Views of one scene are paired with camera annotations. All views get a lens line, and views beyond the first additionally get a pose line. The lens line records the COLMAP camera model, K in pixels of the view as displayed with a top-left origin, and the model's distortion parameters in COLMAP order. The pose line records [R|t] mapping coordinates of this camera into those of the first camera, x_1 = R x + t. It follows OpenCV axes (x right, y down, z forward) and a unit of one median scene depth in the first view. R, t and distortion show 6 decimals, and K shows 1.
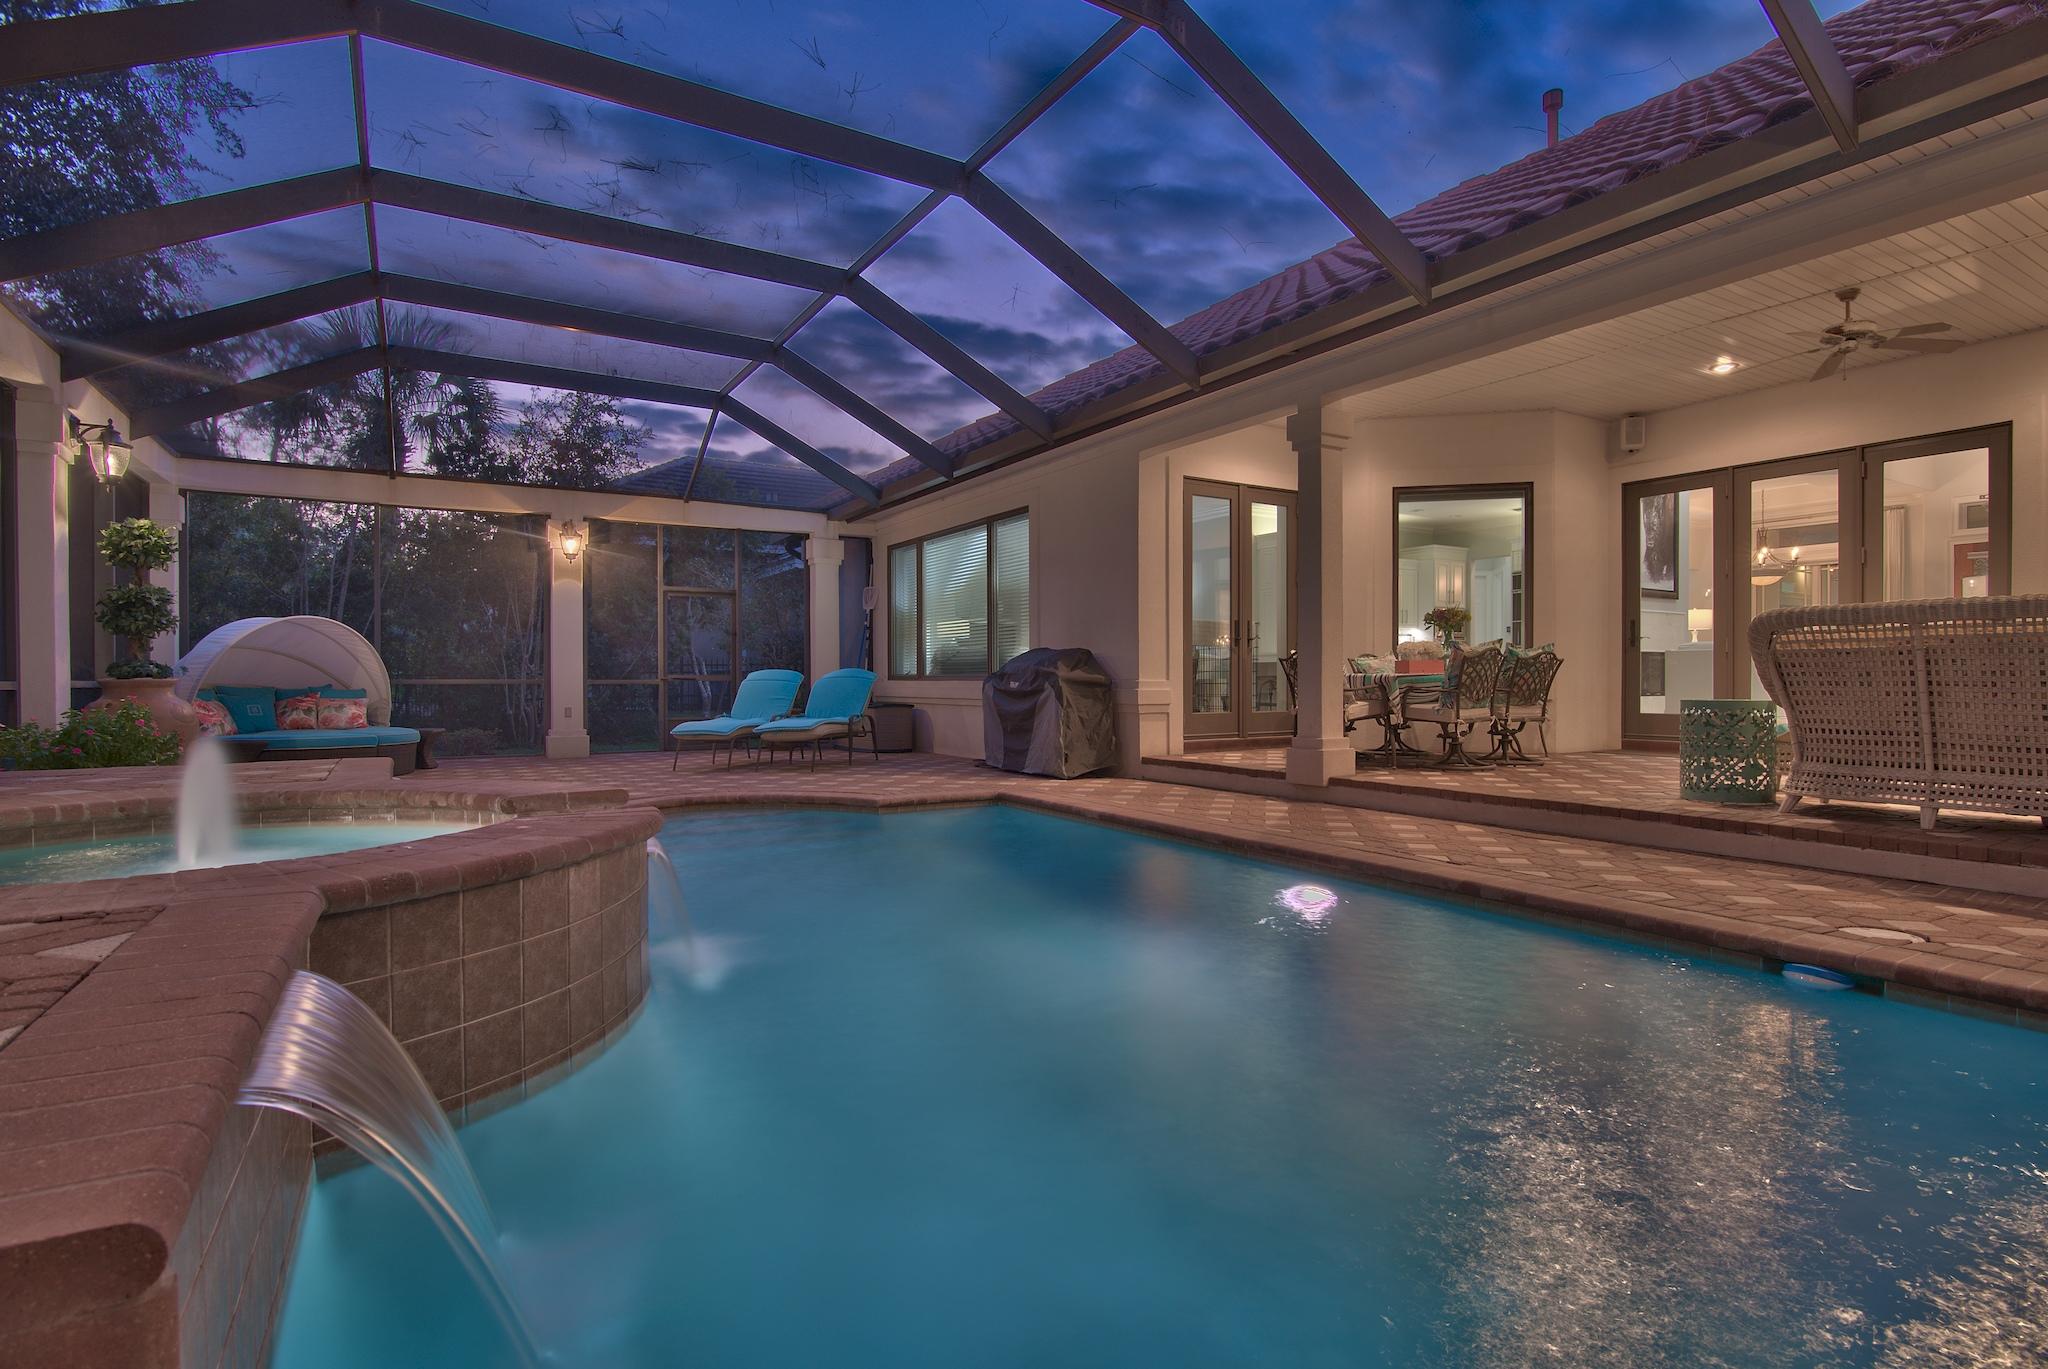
lens RADIAL K [[1032.9, 0, 1040.7], [0, 1032.9, 684.0], [0, 0, 1]] dist [-0.005481, -0.000324]
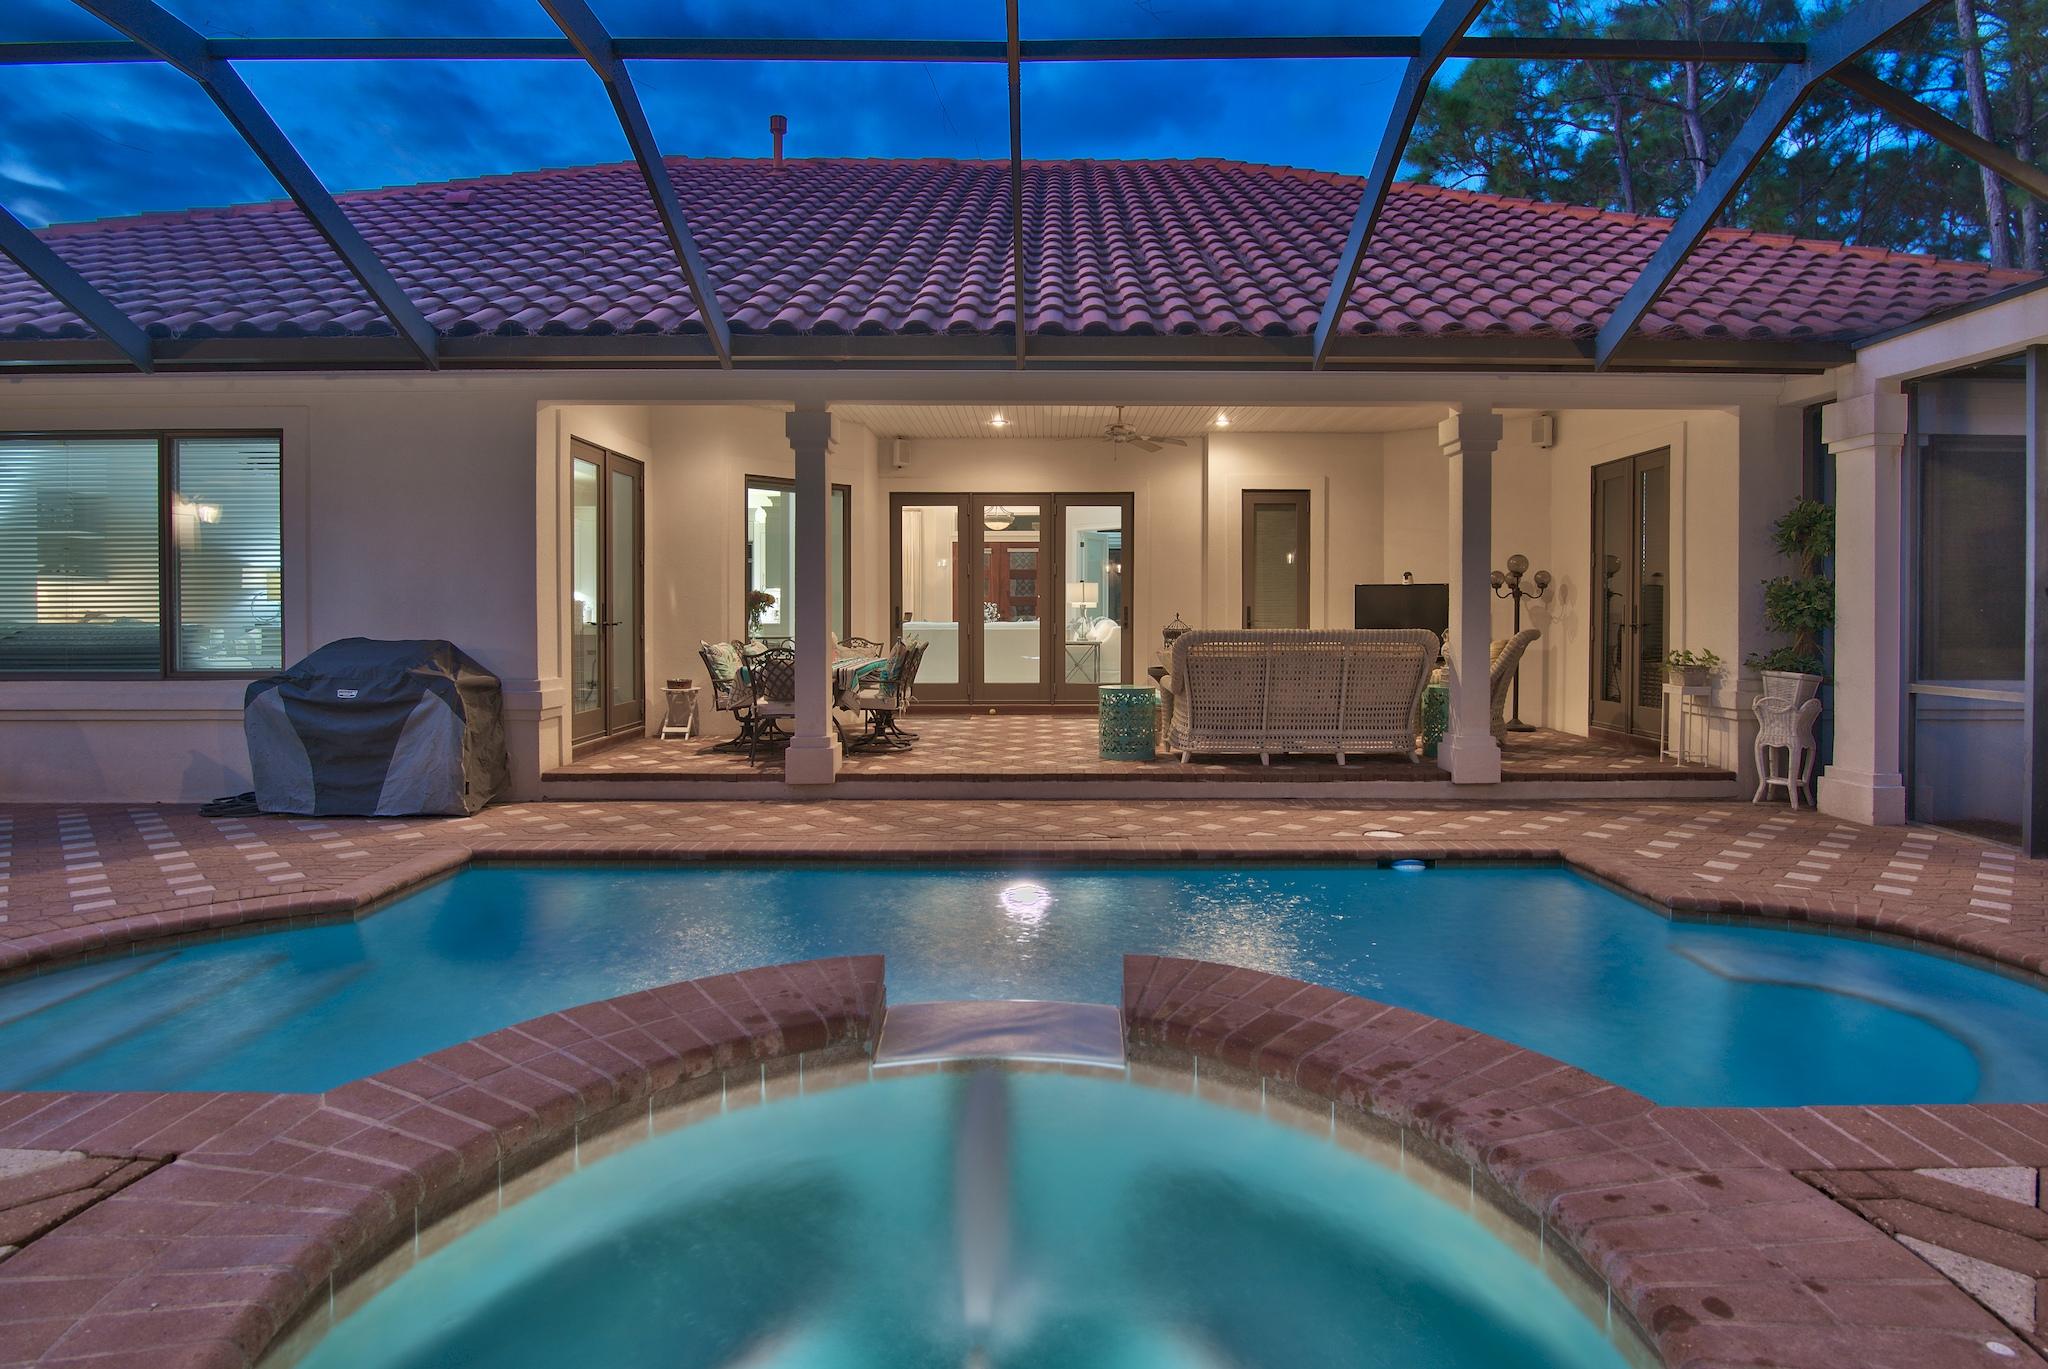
lens RADIAL K [[1032.9, 0, 1066.1], [0, 1032.9, 622.5], [0, 0, 1]] dist [-0.005481, -0.000324]
pose [[0.510075, -0.006261, 0.860107, -0.395658], [0.000673, 0.999976, 0.006880, -0.054302], [-0.860130, -0.002931, 0.510067, 0.226494]]
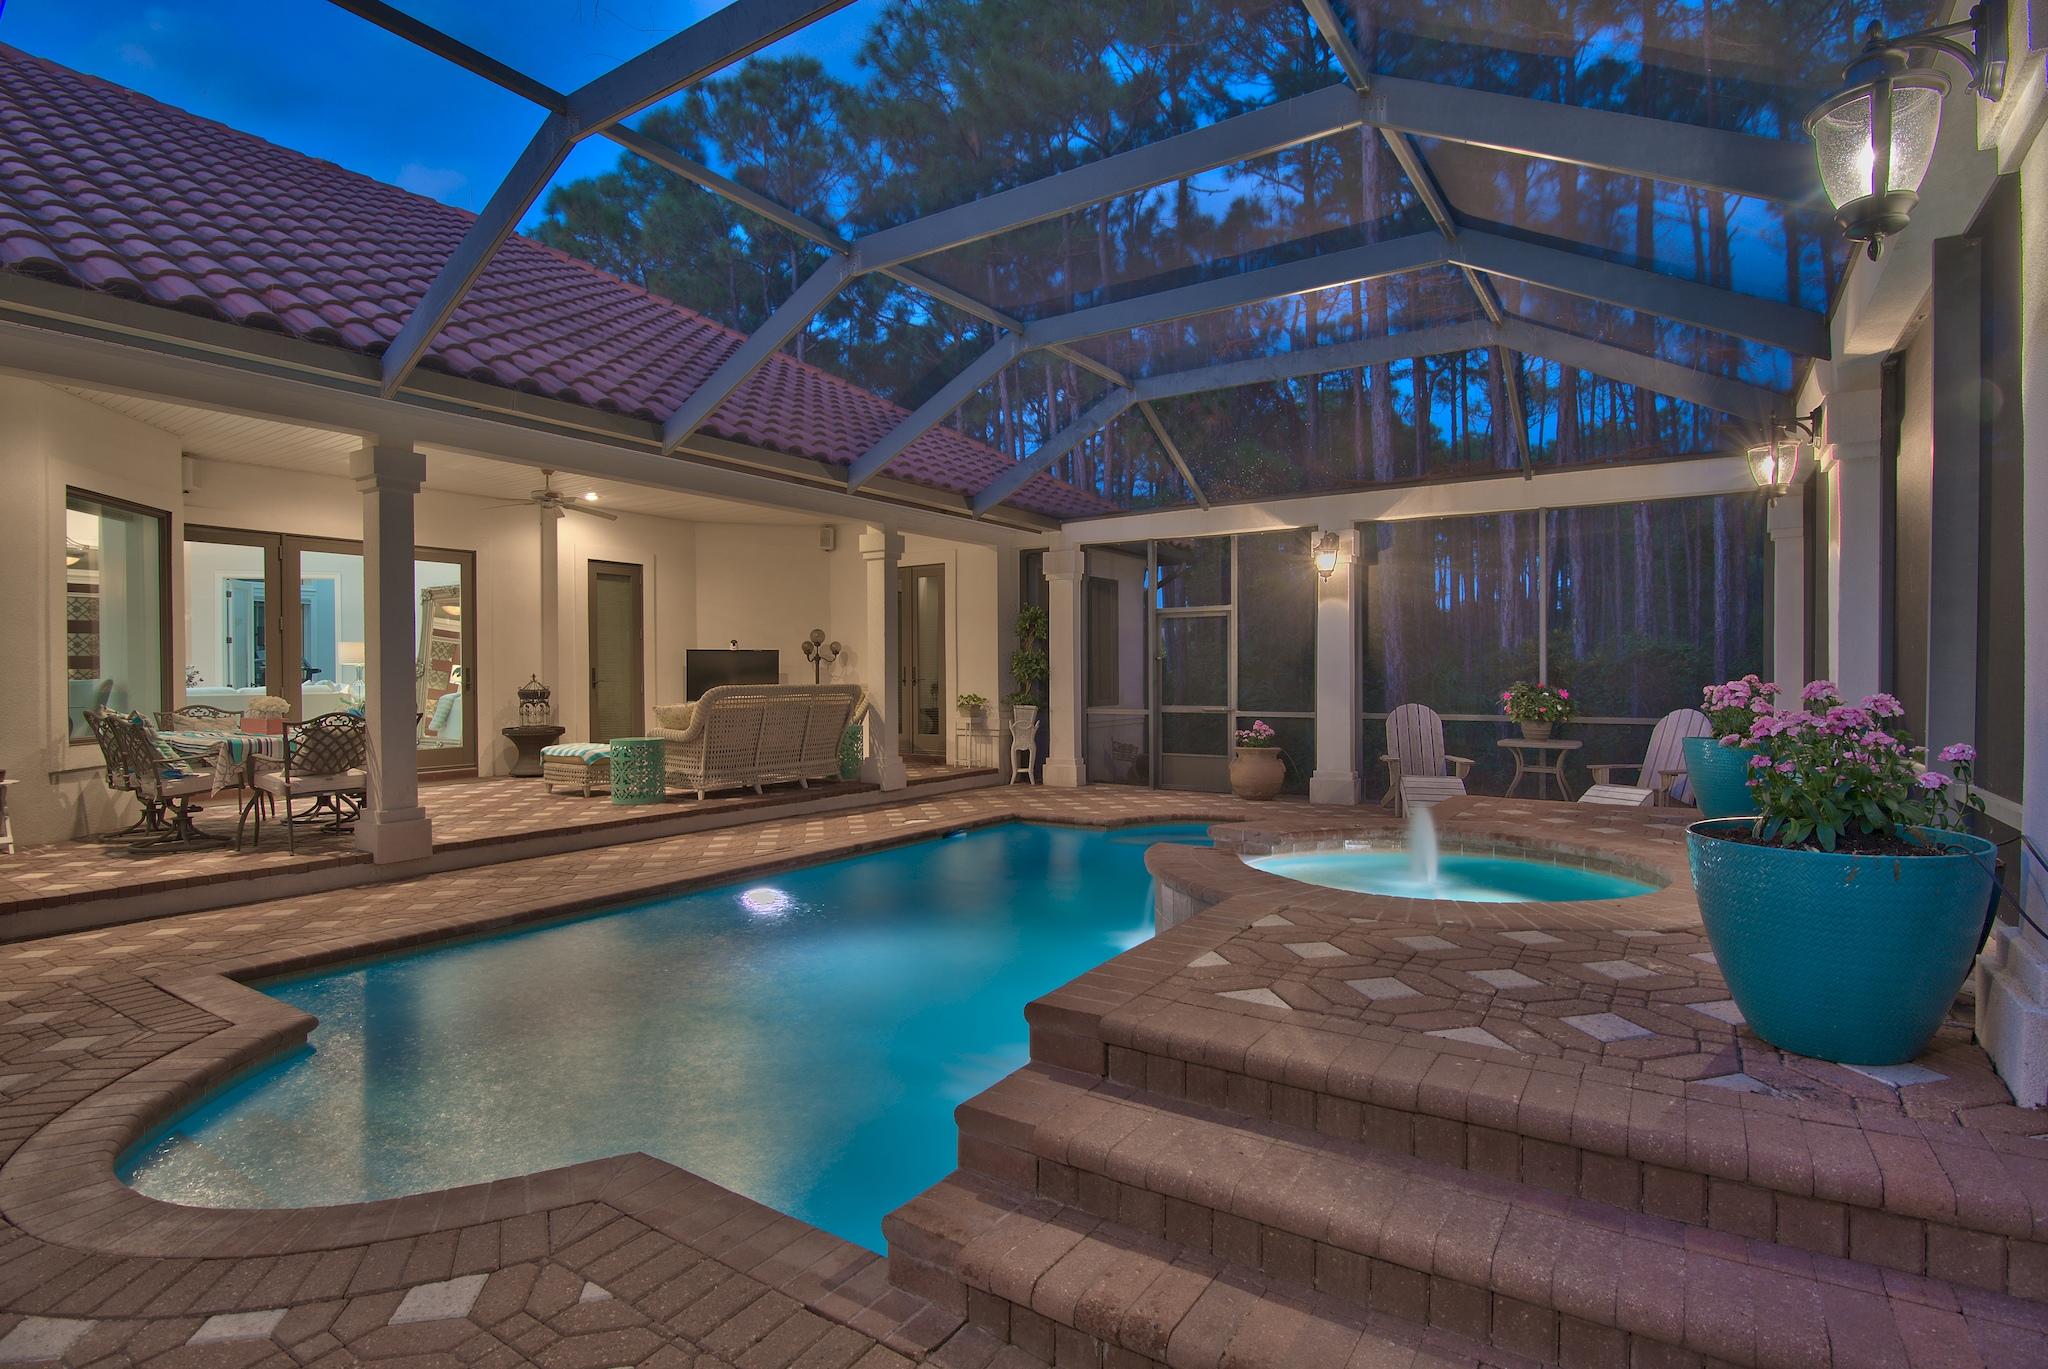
lens RADIAL K [[1032.9, 0, 1019.0], [0, 1032.9, 682.5], [0, 0, 1]] dist [-0.005481, -0.000324]
pose [[-0.422018, -0.000844, 0.906587, -0.663943], [0.009798, 0.999937, 0.005492, -0.047965], [-0.906534, 0.011201, -0.421983, 0.751437]]
